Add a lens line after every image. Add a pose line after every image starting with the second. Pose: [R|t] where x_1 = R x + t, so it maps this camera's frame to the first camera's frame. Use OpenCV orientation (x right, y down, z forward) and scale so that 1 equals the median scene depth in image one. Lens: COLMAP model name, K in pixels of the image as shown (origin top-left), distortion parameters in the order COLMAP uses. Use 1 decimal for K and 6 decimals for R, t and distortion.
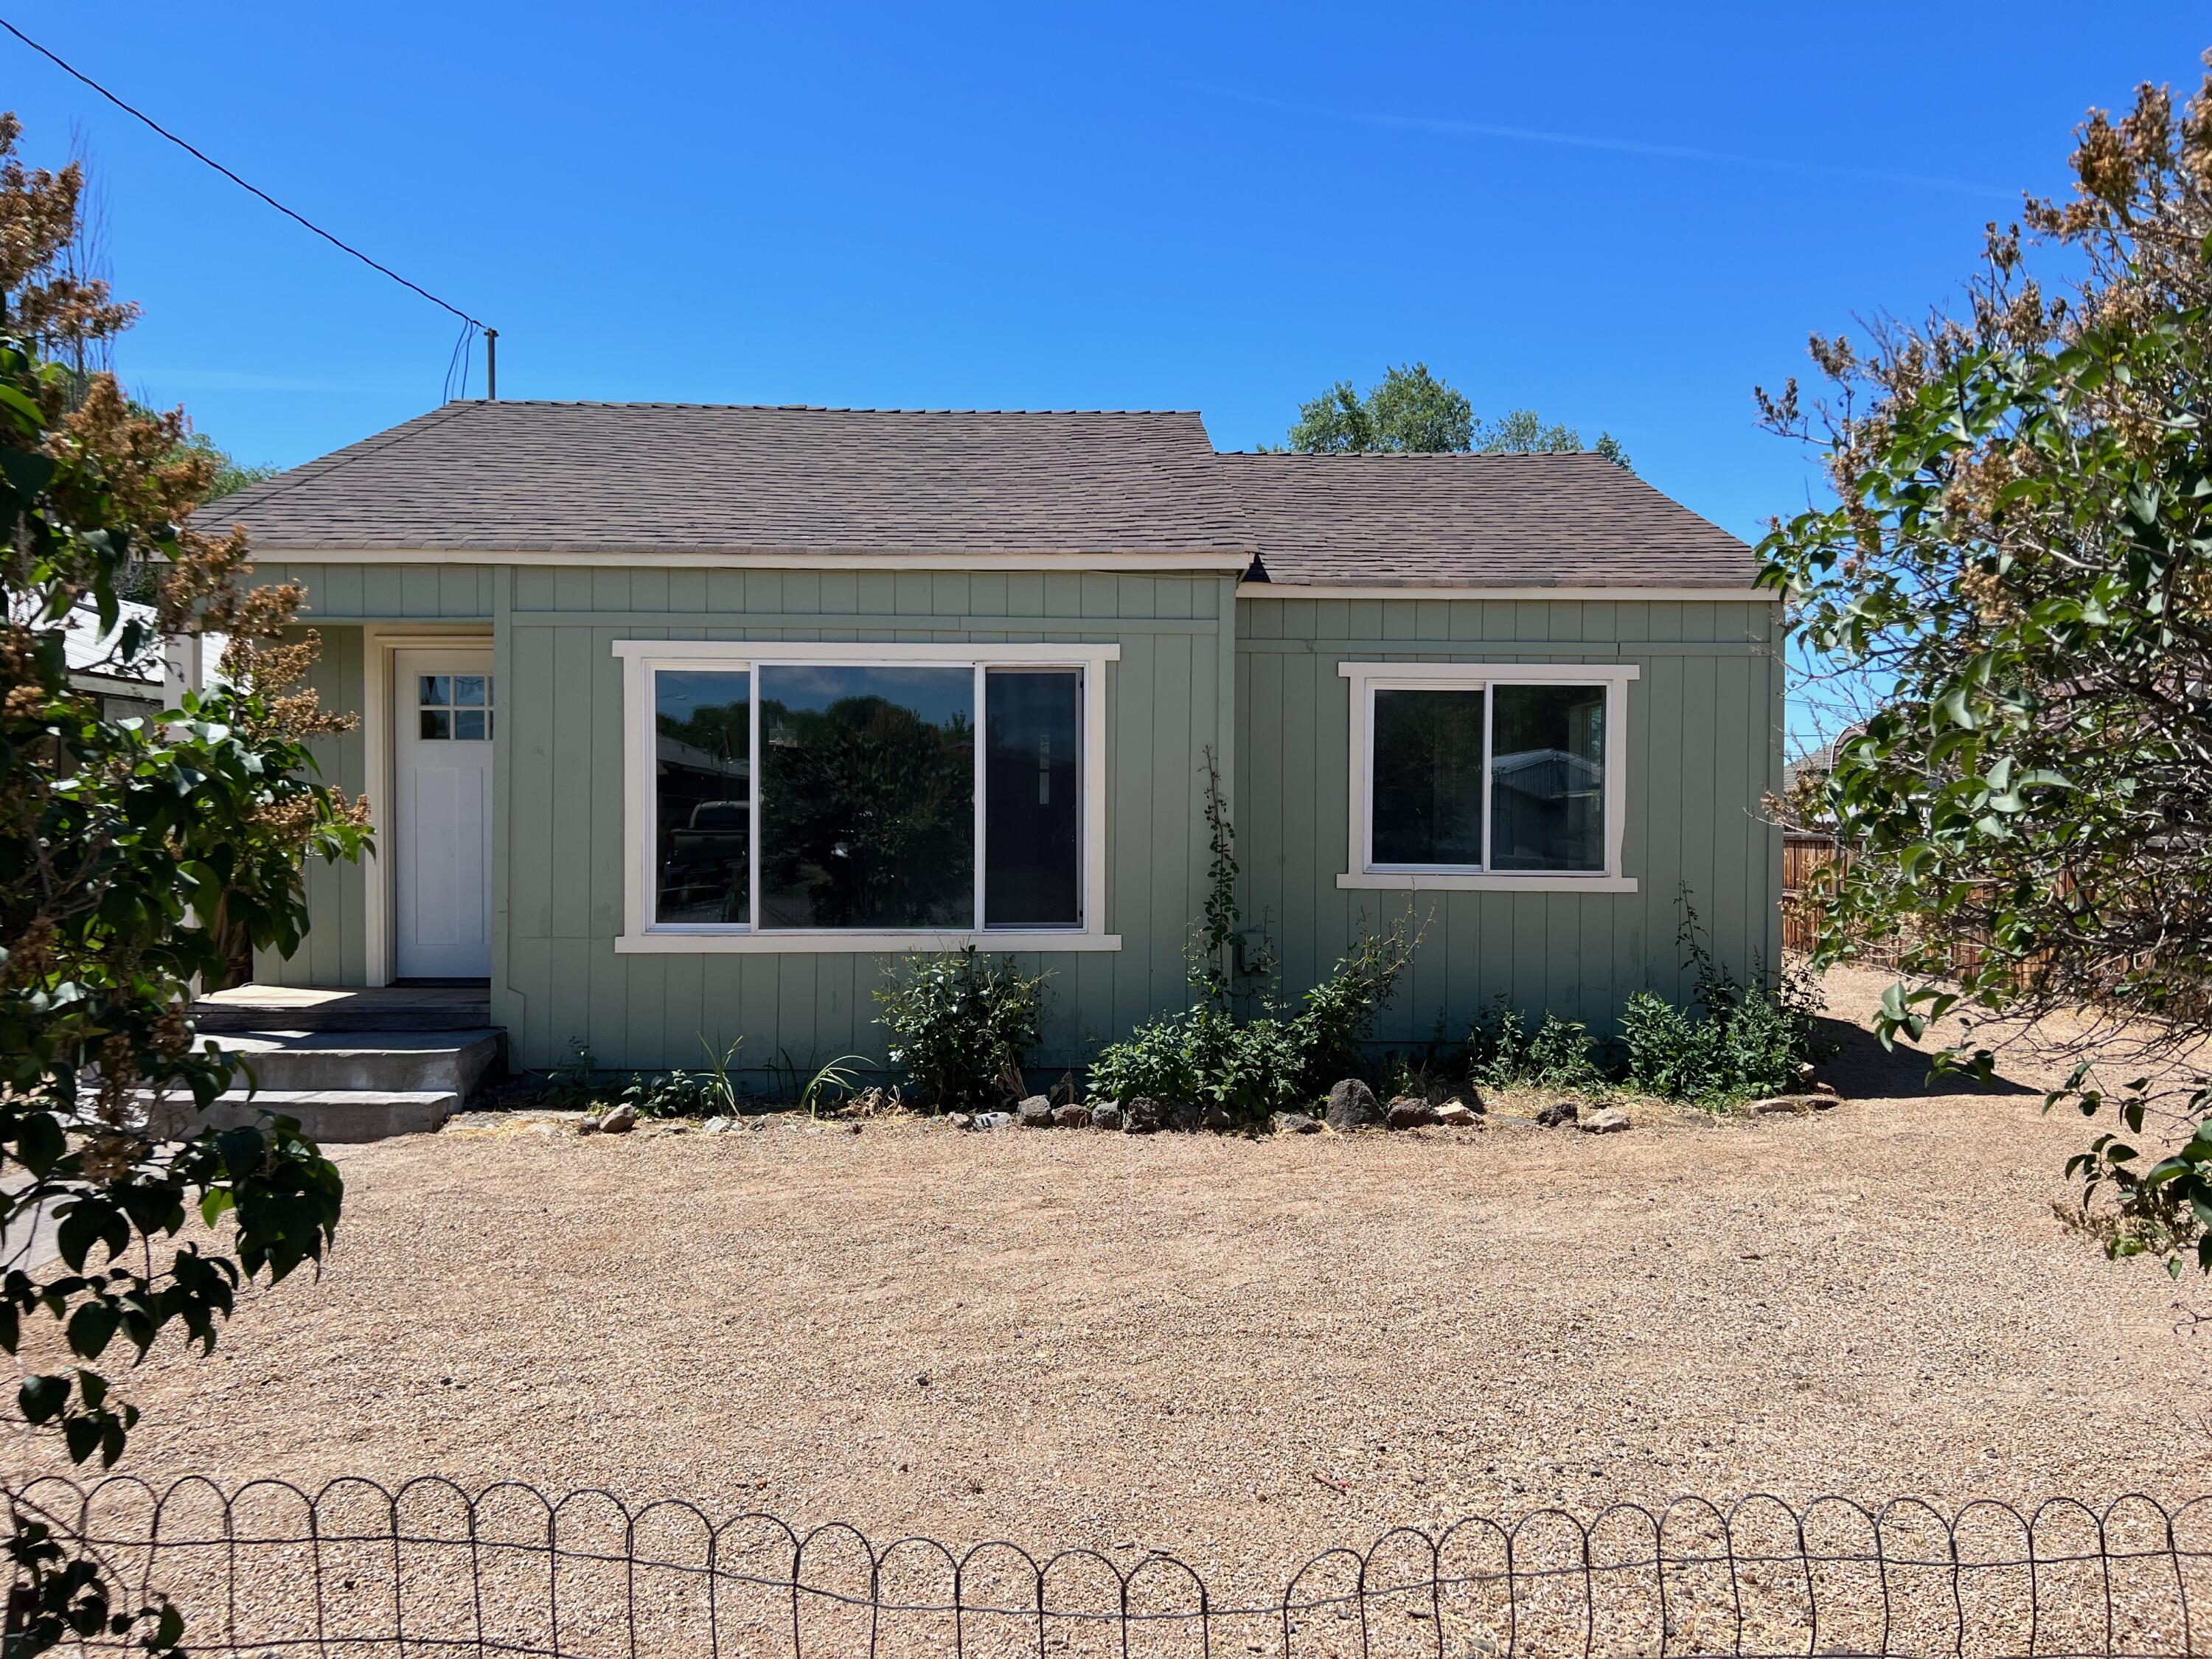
lens RADIAL K [[1661.6, 0, 1106.3], [0, 1661.6, 819.6], [0, 0, 1]] dist [0.058026, -0.052518]
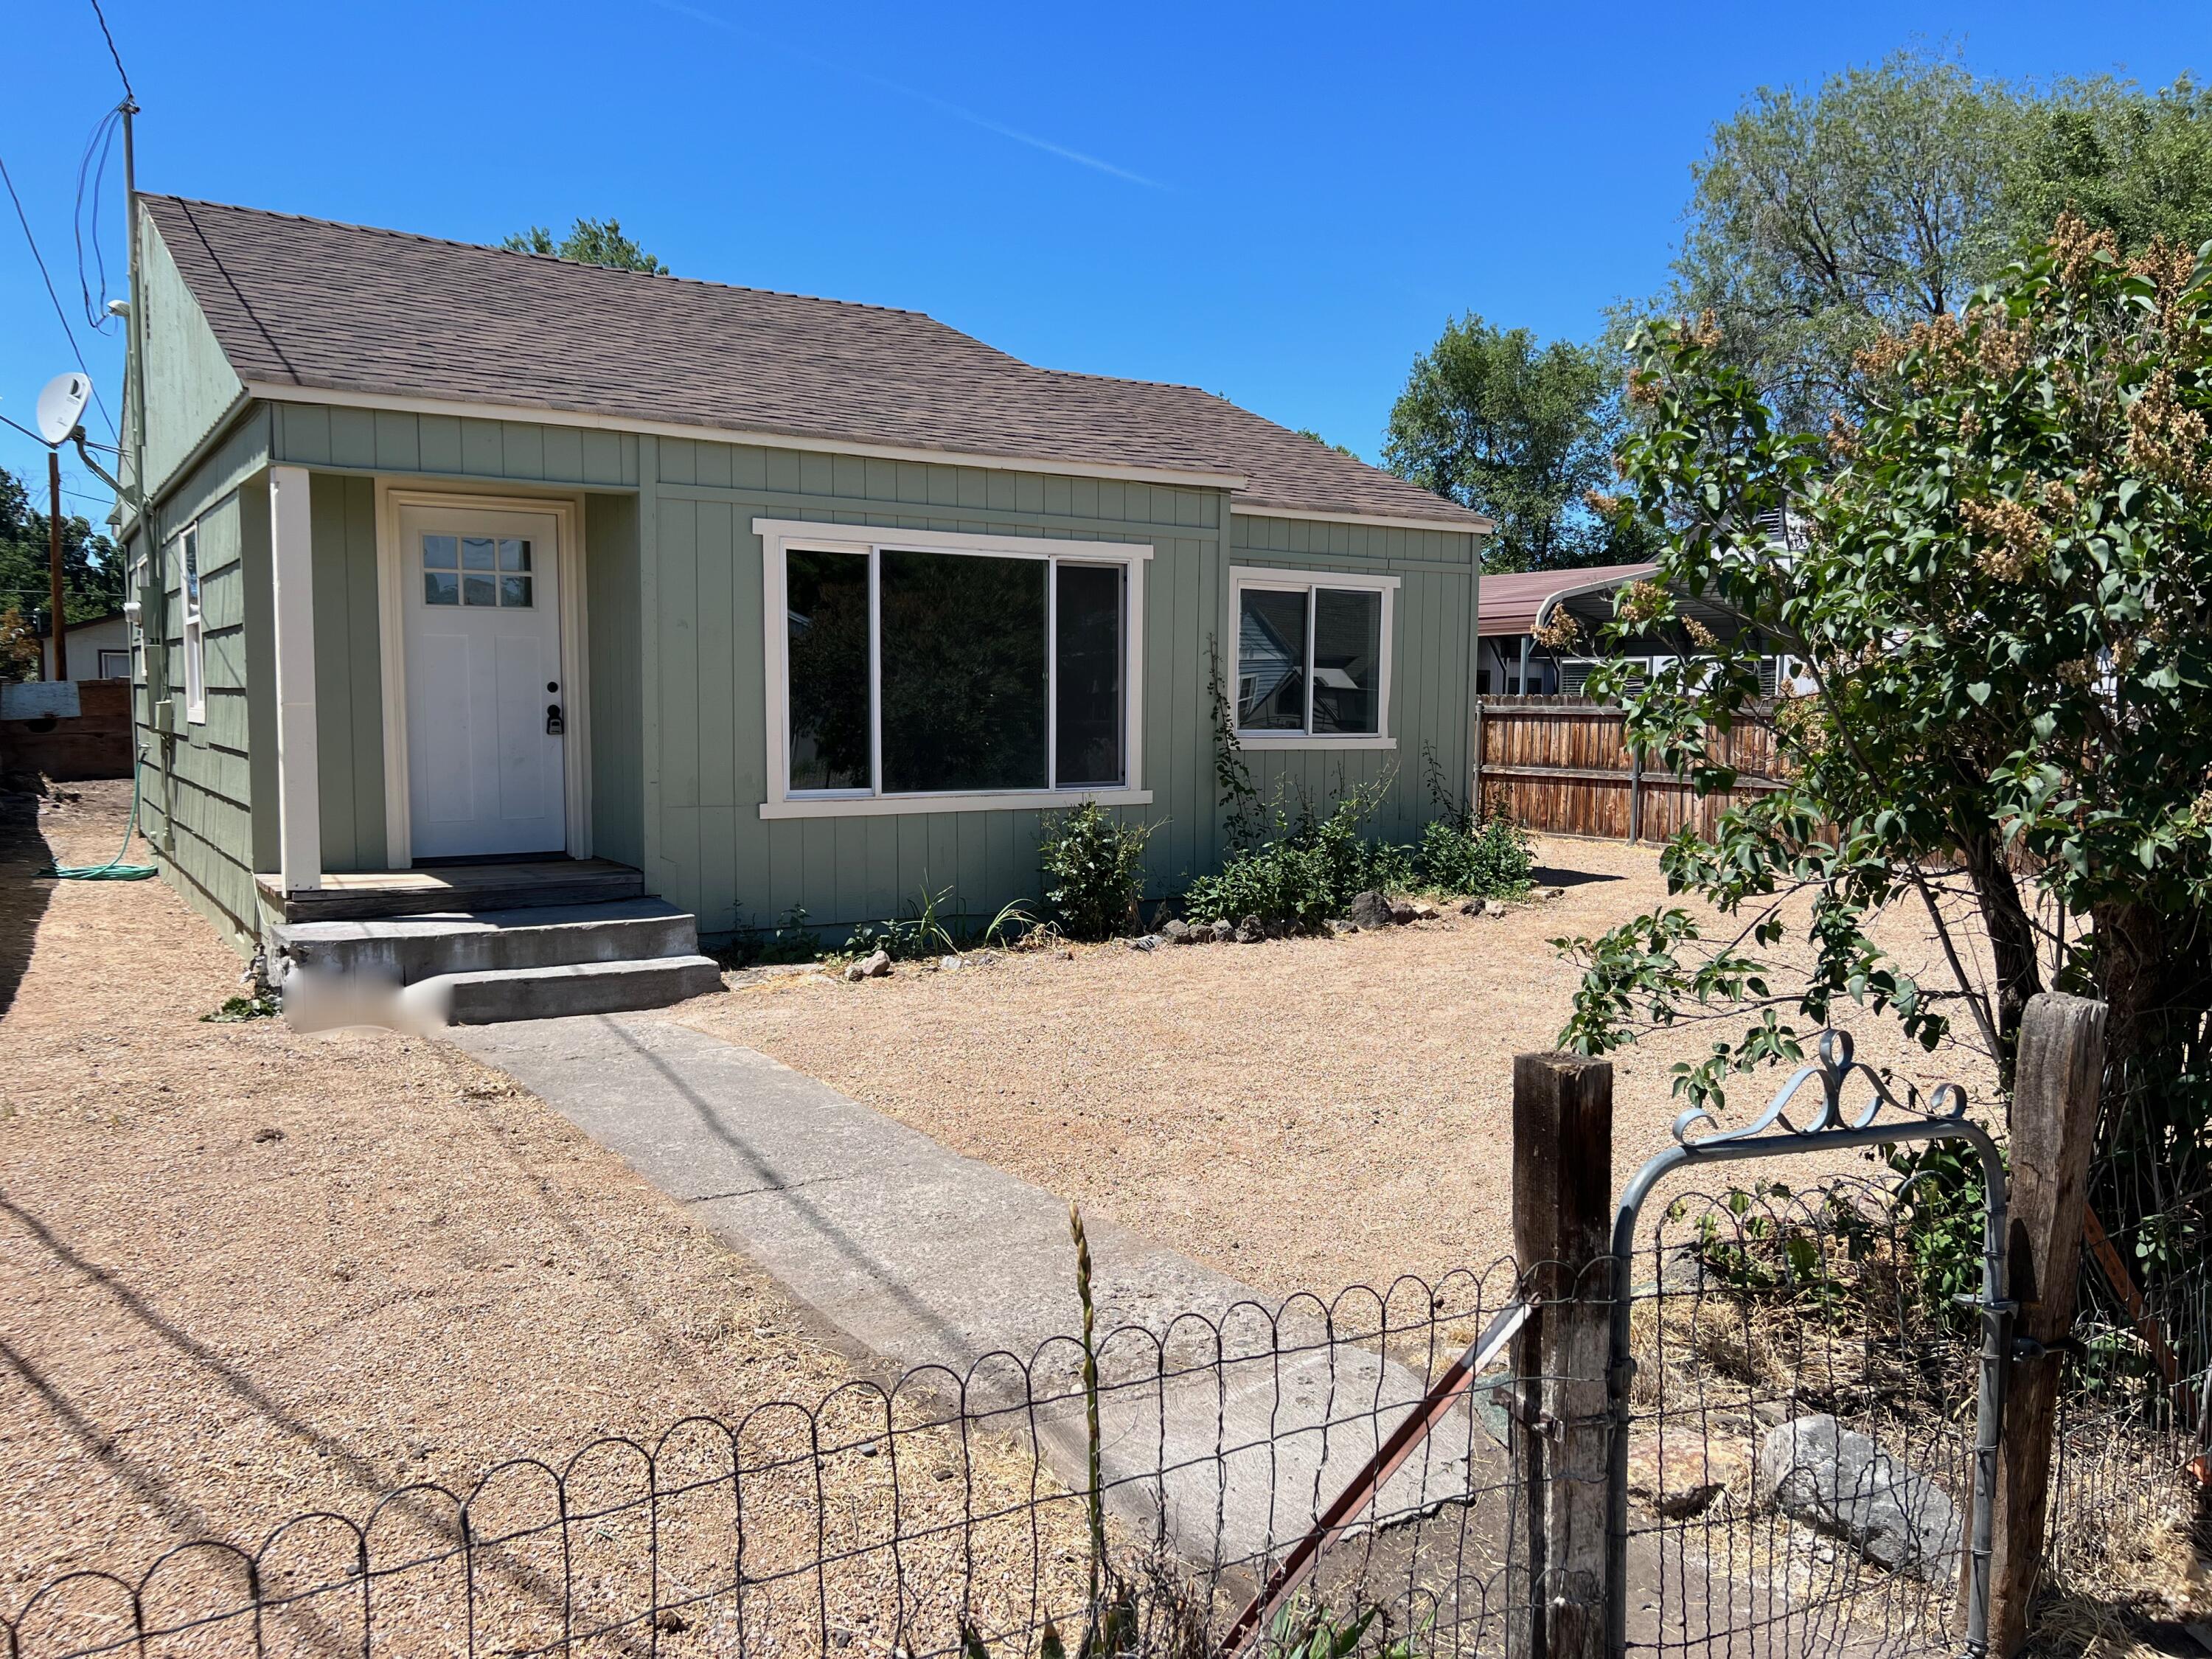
lens RADIAL K [[1661.6, 0, 1102.3], [0, 1661.6, 835.9], [0, 0, 1]] dist [0.058026, -0.052518]
pose [[0.846763, -0.042565, 0.530264, -0.665917], [-0.002900, 0.996410, 0.084614, 0.000694], [-0.531962, -0.073186, 0.843600, -0.000102]]
